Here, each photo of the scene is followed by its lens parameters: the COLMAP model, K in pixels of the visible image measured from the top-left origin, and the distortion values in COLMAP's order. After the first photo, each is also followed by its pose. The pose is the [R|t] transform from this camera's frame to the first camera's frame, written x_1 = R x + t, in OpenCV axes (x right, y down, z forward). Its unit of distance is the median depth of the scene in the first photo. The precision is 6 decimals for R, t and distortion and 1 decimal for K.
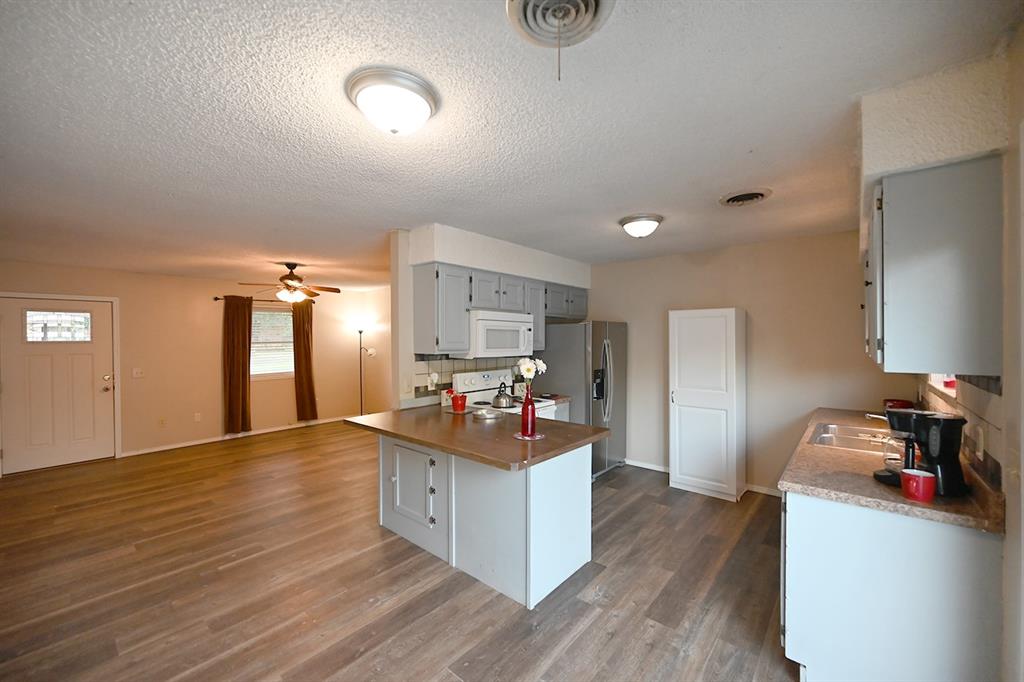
lens RADIAL K [[404.7, 0, 507.0], [0, 404.7, 339.4], [0, 0, 1]] dist [0.001714, 0.000218]
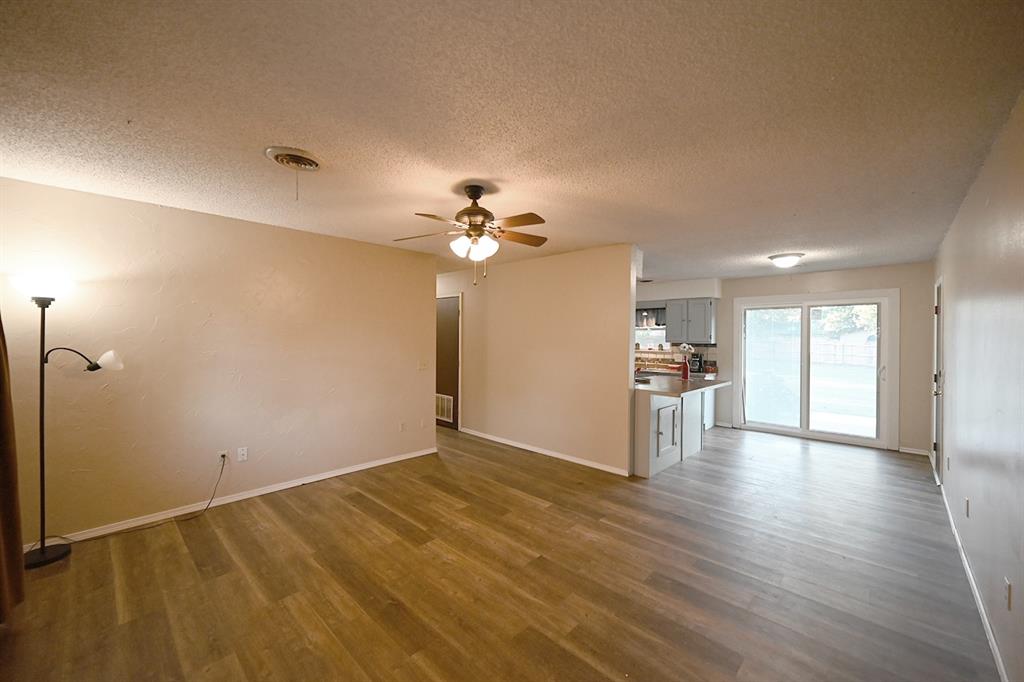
lens RADIAL K [[401.3, 0, 515.5], [0, 401.3, 338.8], [0, 0, 1]] dist [-0.000501, -0.000031]
pose [[0.035777, -0.002336, 0.999357, -1.473443], [-0.009916, 0.999947, 0.002692, 0.017183], [-0.999311, -0.010006, 0.035752, 1.278930]]
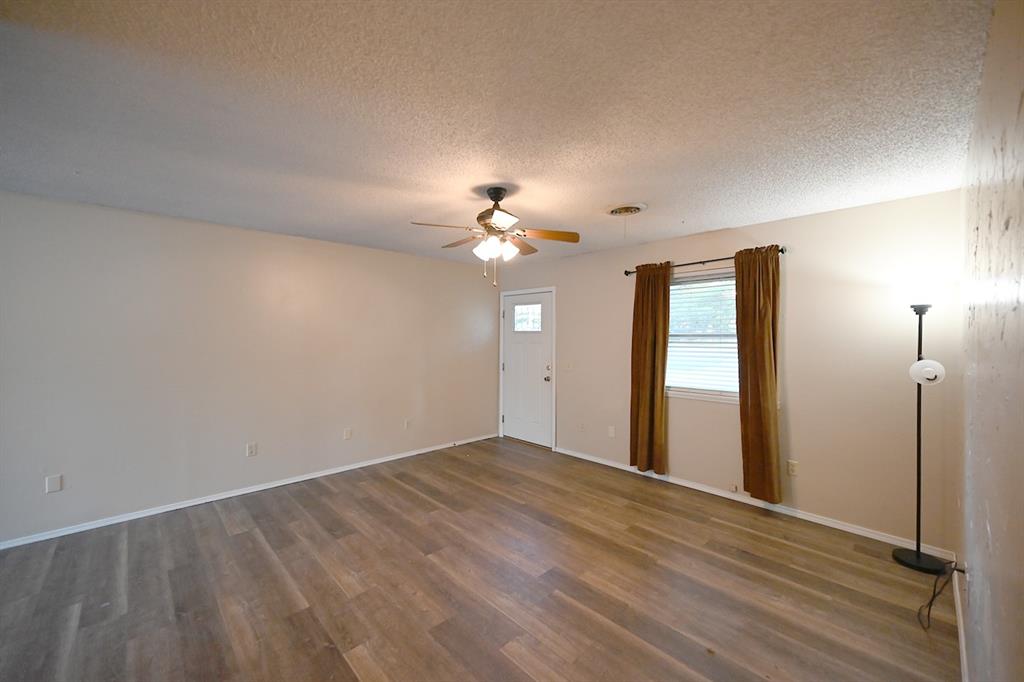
lens RADIAL K [[401.3, 0, 515.5], [0, 401.3, 338.8], [0, 0, 1]] dist [-0.000501, -0.000031]
pose [[-0.087024, 0.022165, -0.995960, 0.011969], [-0.003473, 0.999740, 0.022553, 0.001174], [0.996200, 0.005422, -0.086925, 1.485337]]
